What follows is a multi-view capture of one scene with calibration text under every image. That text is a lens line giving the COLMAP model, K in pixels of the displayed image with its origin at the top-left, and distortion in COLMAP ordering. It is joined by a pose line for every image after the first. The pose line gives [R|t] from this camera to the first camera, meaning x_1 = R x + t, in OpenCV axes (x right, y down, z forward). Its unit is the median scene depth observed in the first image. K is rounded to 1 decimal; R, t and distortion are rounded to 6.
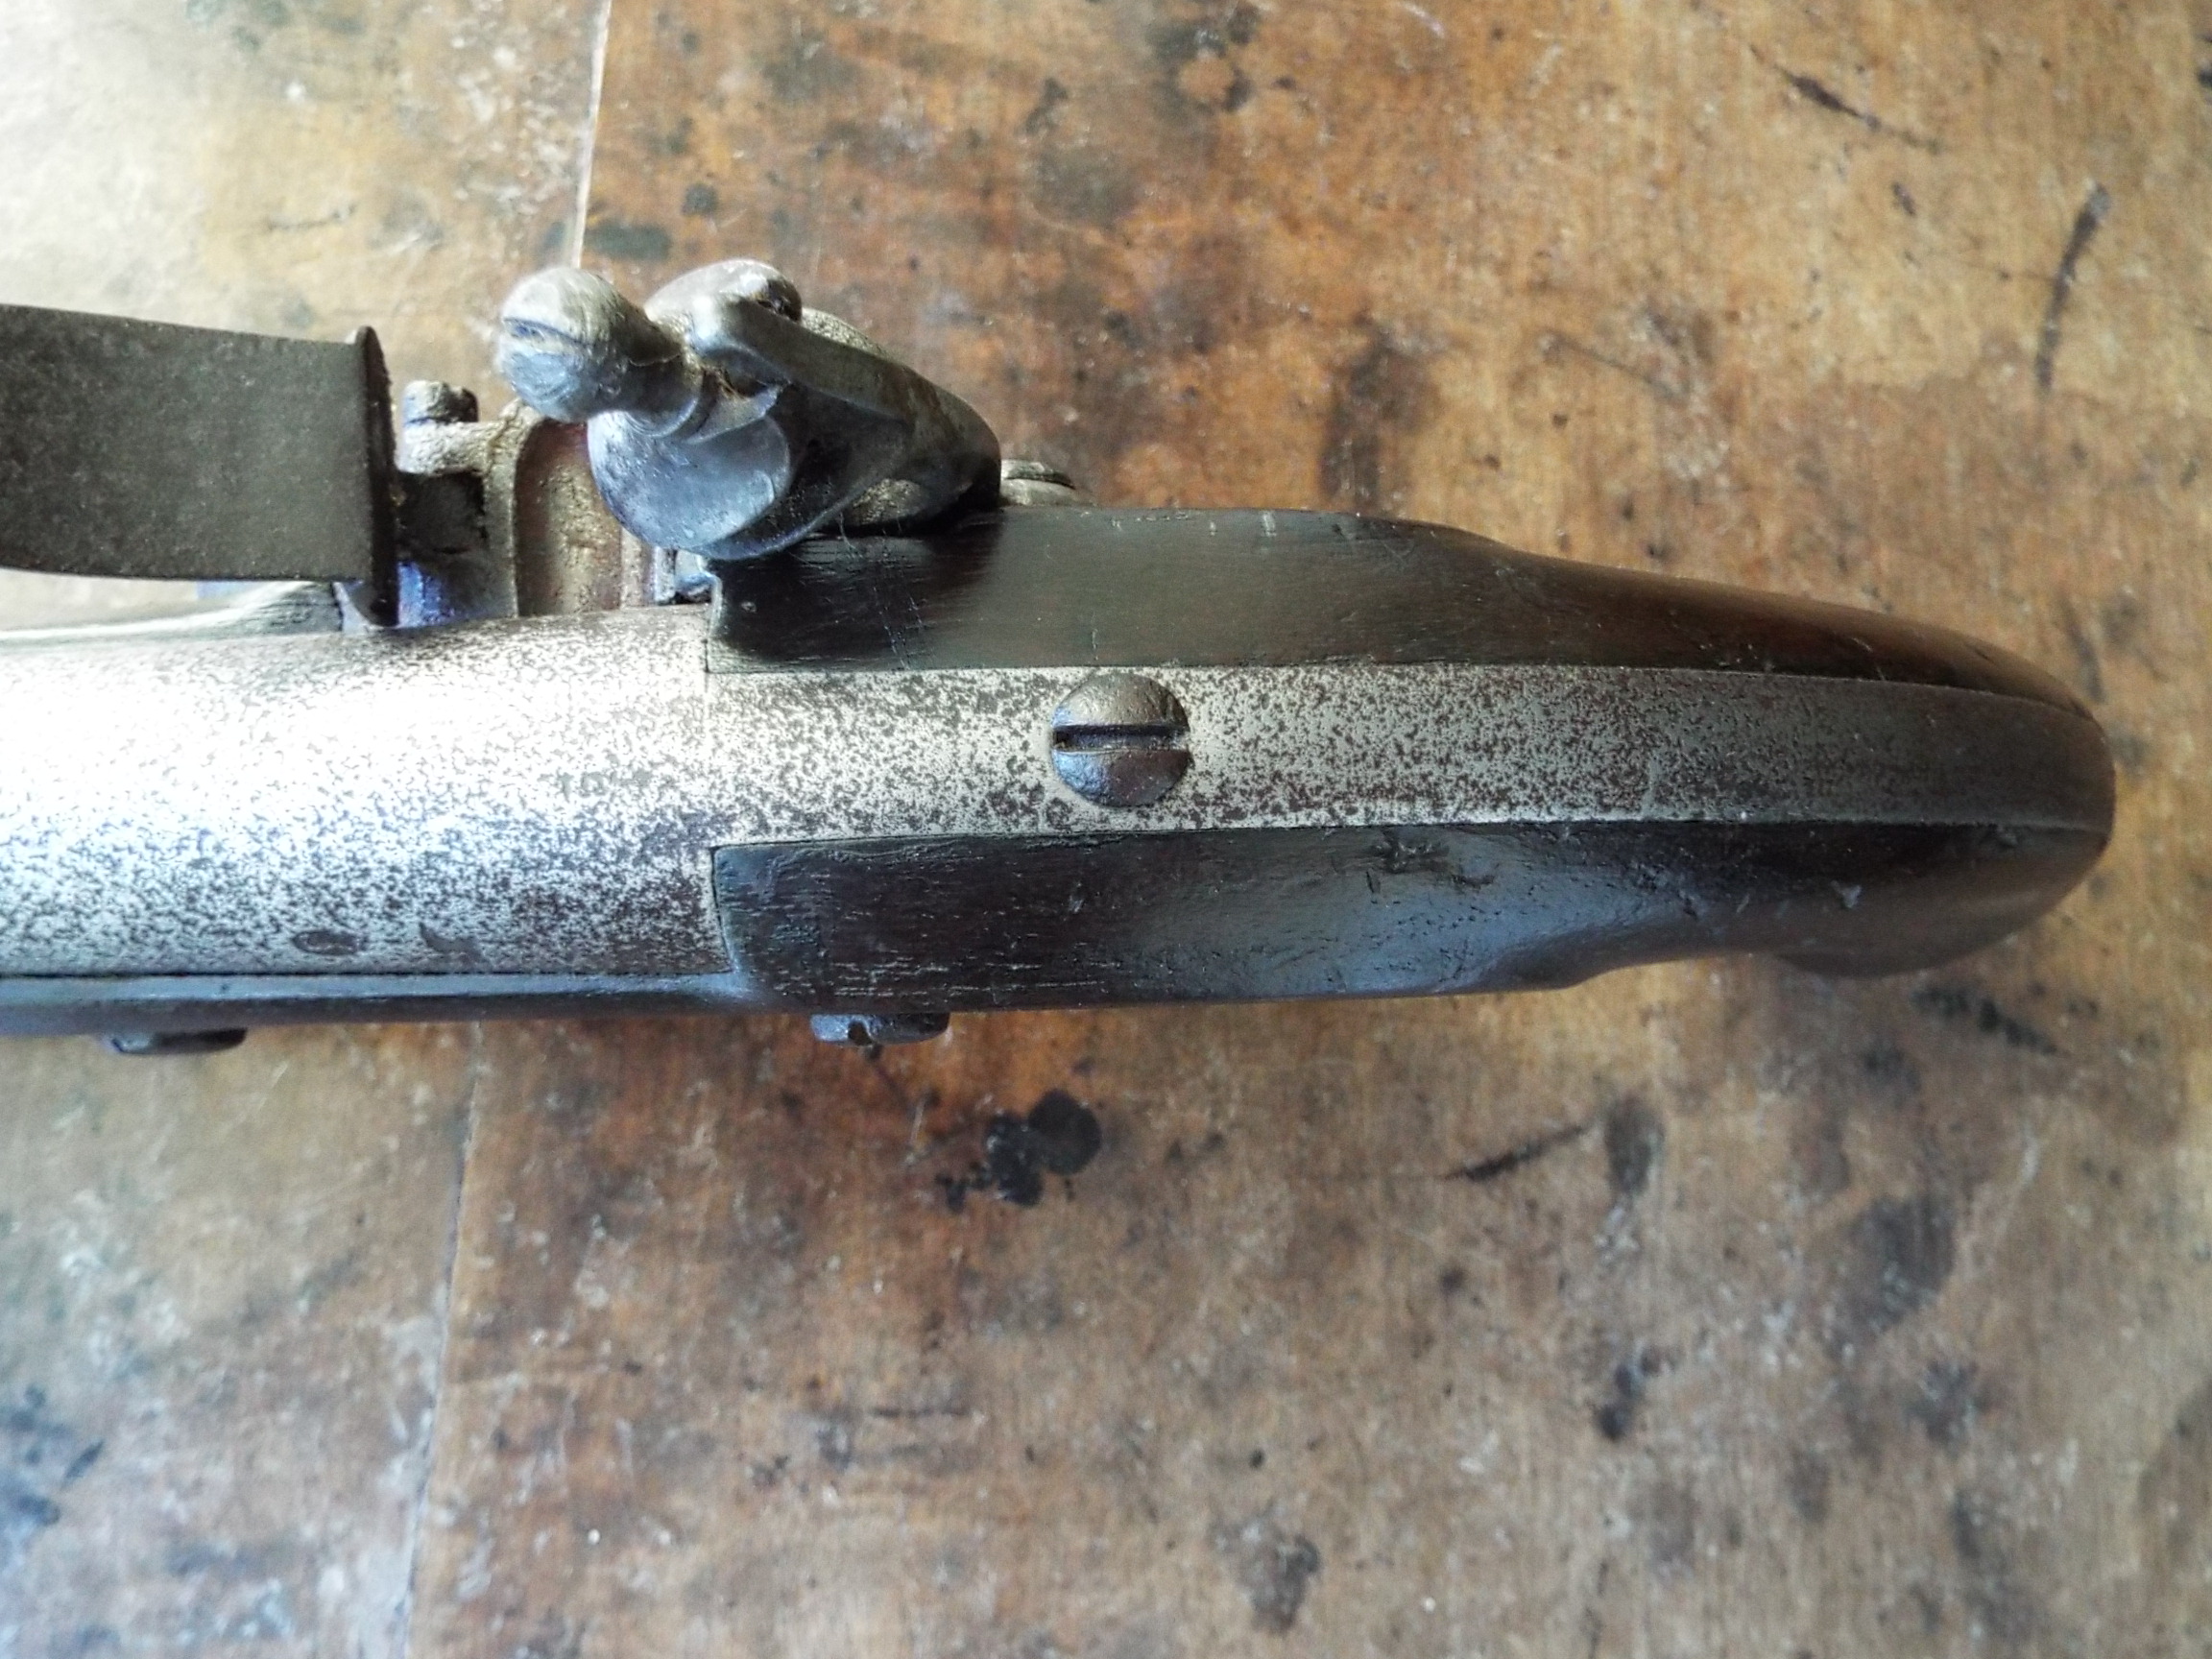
lens RADIAL K [[1603.3, 0, 1131.6], [0, 1603.3, 828.2], [0, 0, 1]] dist [-0.010802, 0.015050]
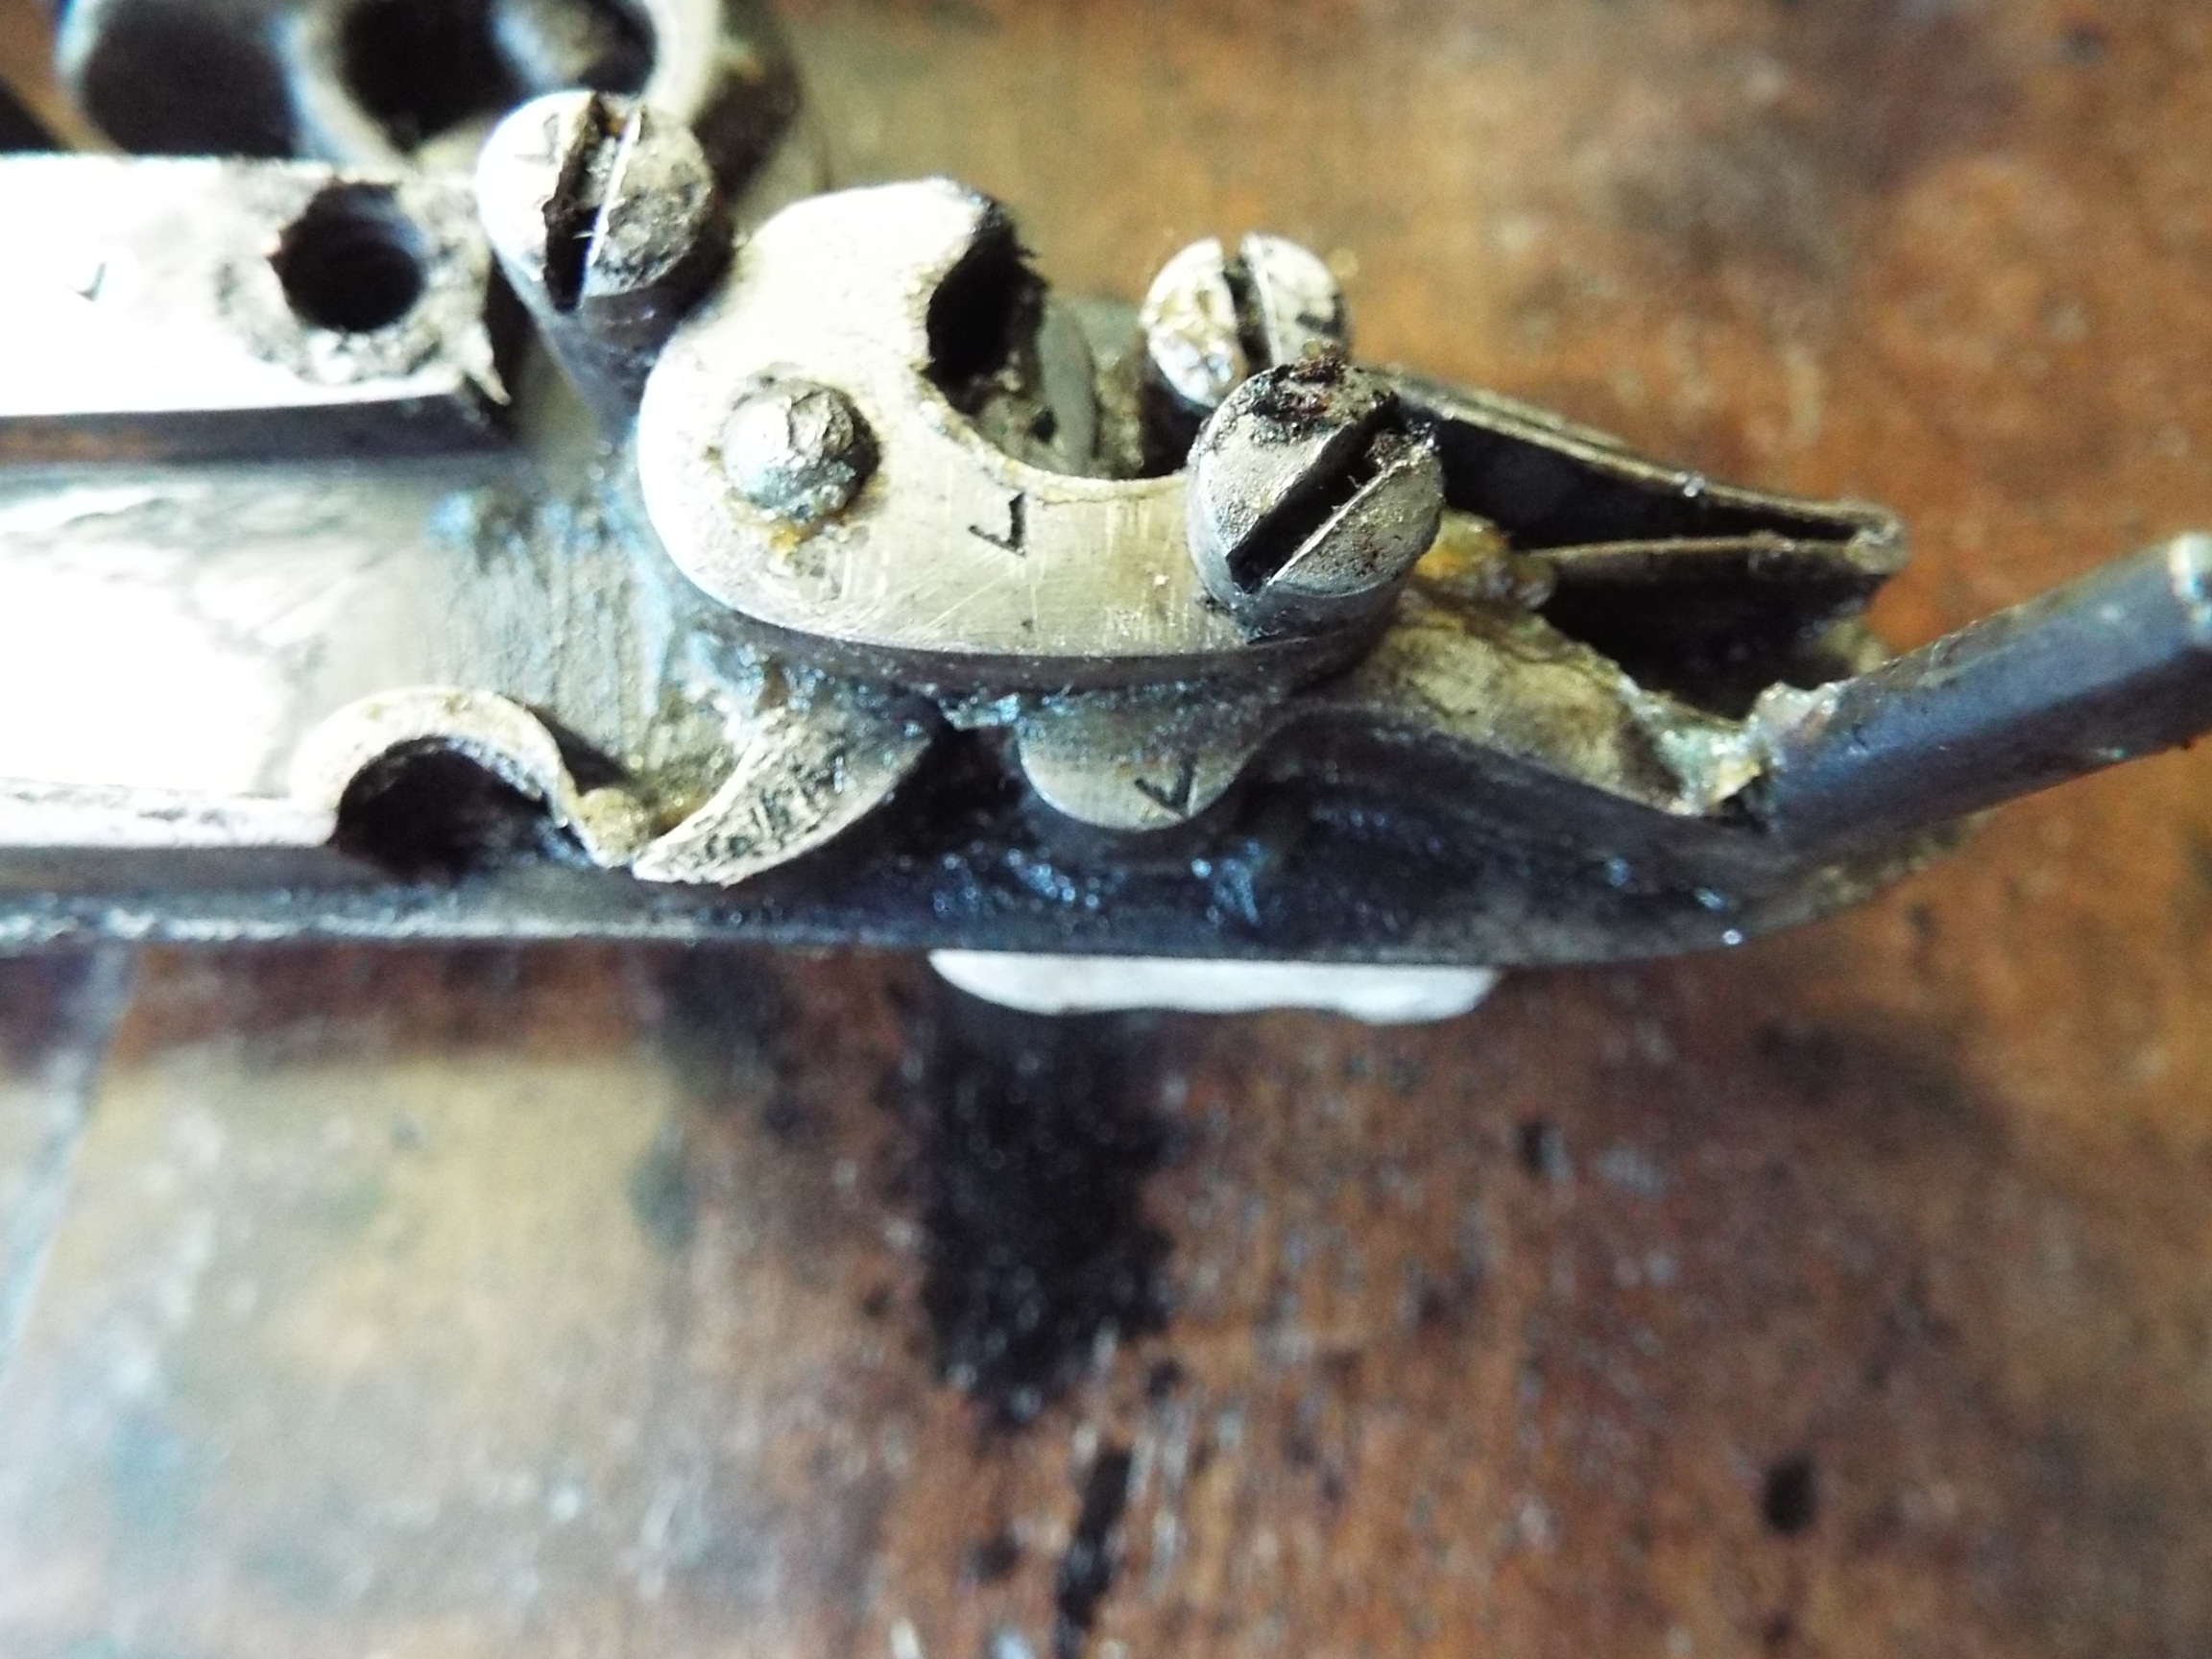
lens RADIAL K [[1603.3, 0, 1108.8], [0, 1603.3, 819.0], [0, 0, 1]] dist [-0.010802, 0.015050]
pose [[0.975844, 0.036411, -0.215414, -0.106189], [-0.064974, 0.989767, -0.127039, -0.035292], [0.208584, 0.137966, 0.968224, 0.675116]]
